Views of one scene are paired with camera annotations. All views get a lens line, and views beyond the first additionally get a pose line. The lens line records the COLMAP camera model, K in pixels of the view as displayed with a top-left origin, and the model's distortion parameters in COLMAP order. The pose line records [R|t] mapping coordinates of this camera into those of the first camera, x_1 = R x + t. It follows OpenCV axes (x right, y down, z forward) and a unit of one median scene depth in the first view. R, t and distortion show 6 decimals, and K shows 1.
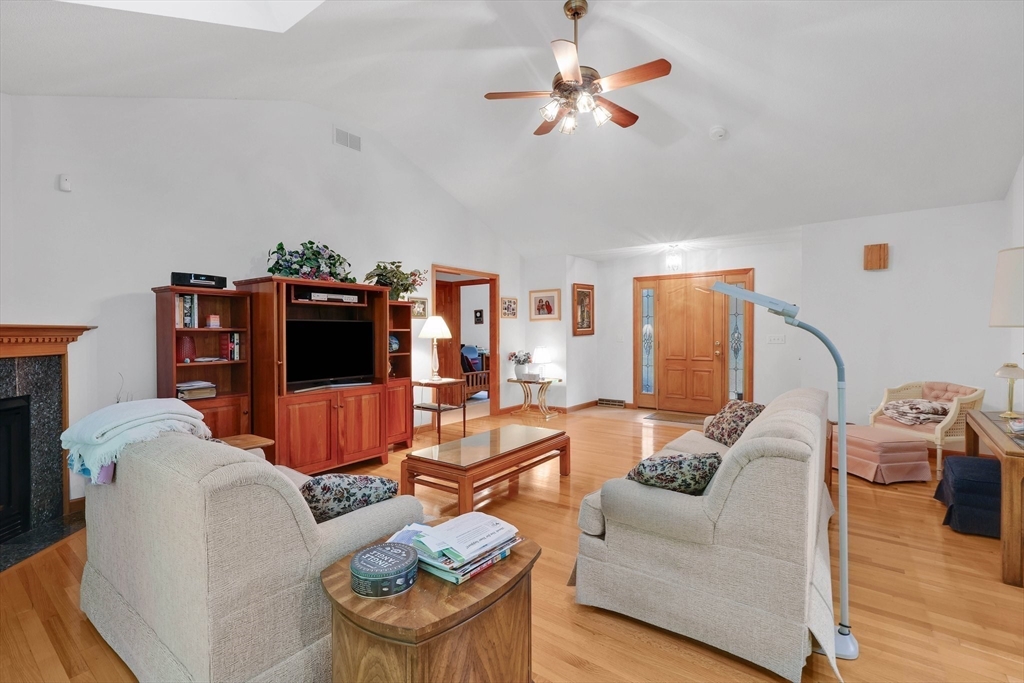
lens RADIAL K [[457.9, 0, 510.7], [0, 457.9, 335.2], [0, 0, 1]] dist [-0.000893, 0.000563]
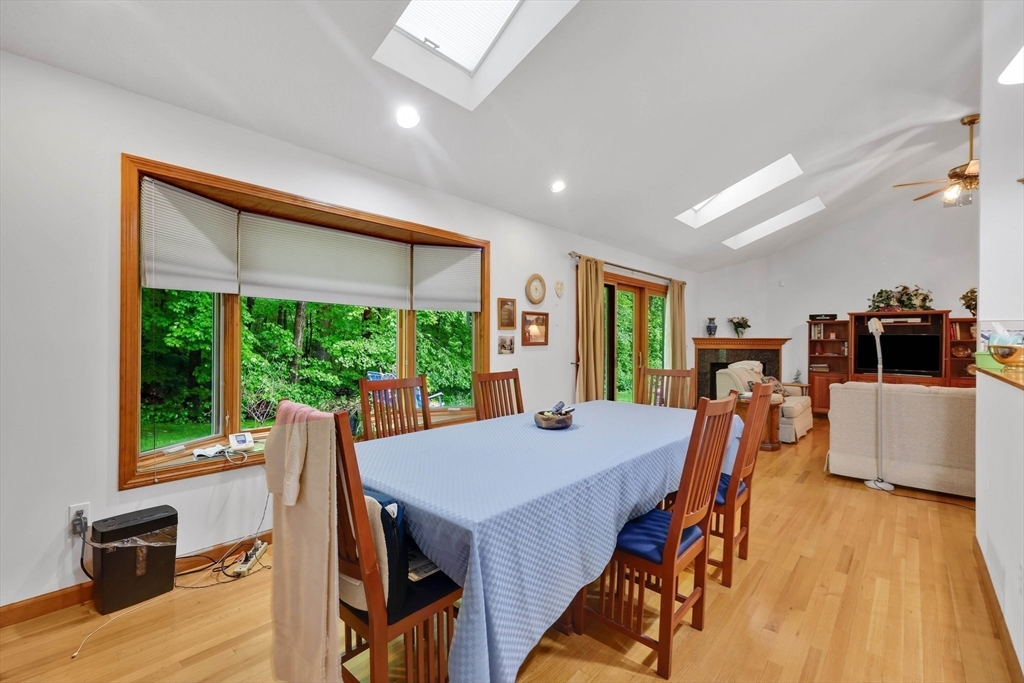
lens RADIAL K [[457.9, 0, 510.4], [0, 457.9, 340.1], [0, 0, 1]] dist [-0.000893, 0.000563]
pose [[-0.112220, 0.006059, -0.993665, 1.058224], [-0.010972, 0.999913, 0.007336, -0.006775], [0.993623, 0.011725, -0.112144, -0.144692]]
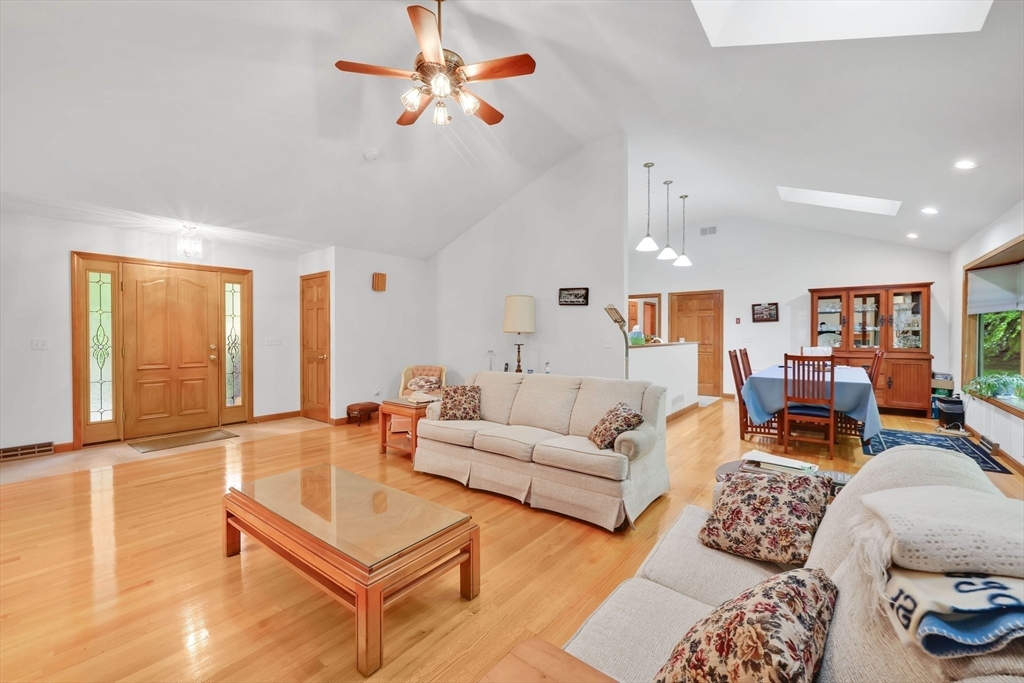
lens RADIAL K [[423.5, 0, 508.0], [0, 423.5, 338.9], [0, 0, 1]] dist [-0.002637, -0.000214]
pose [[0.031564, -0.006685, 0.999479, -0.587105], [0.004458, 0.999969, 0.006548, -0.000697], [-0.999492, 0.004249, 0.031592, 0.649313]]
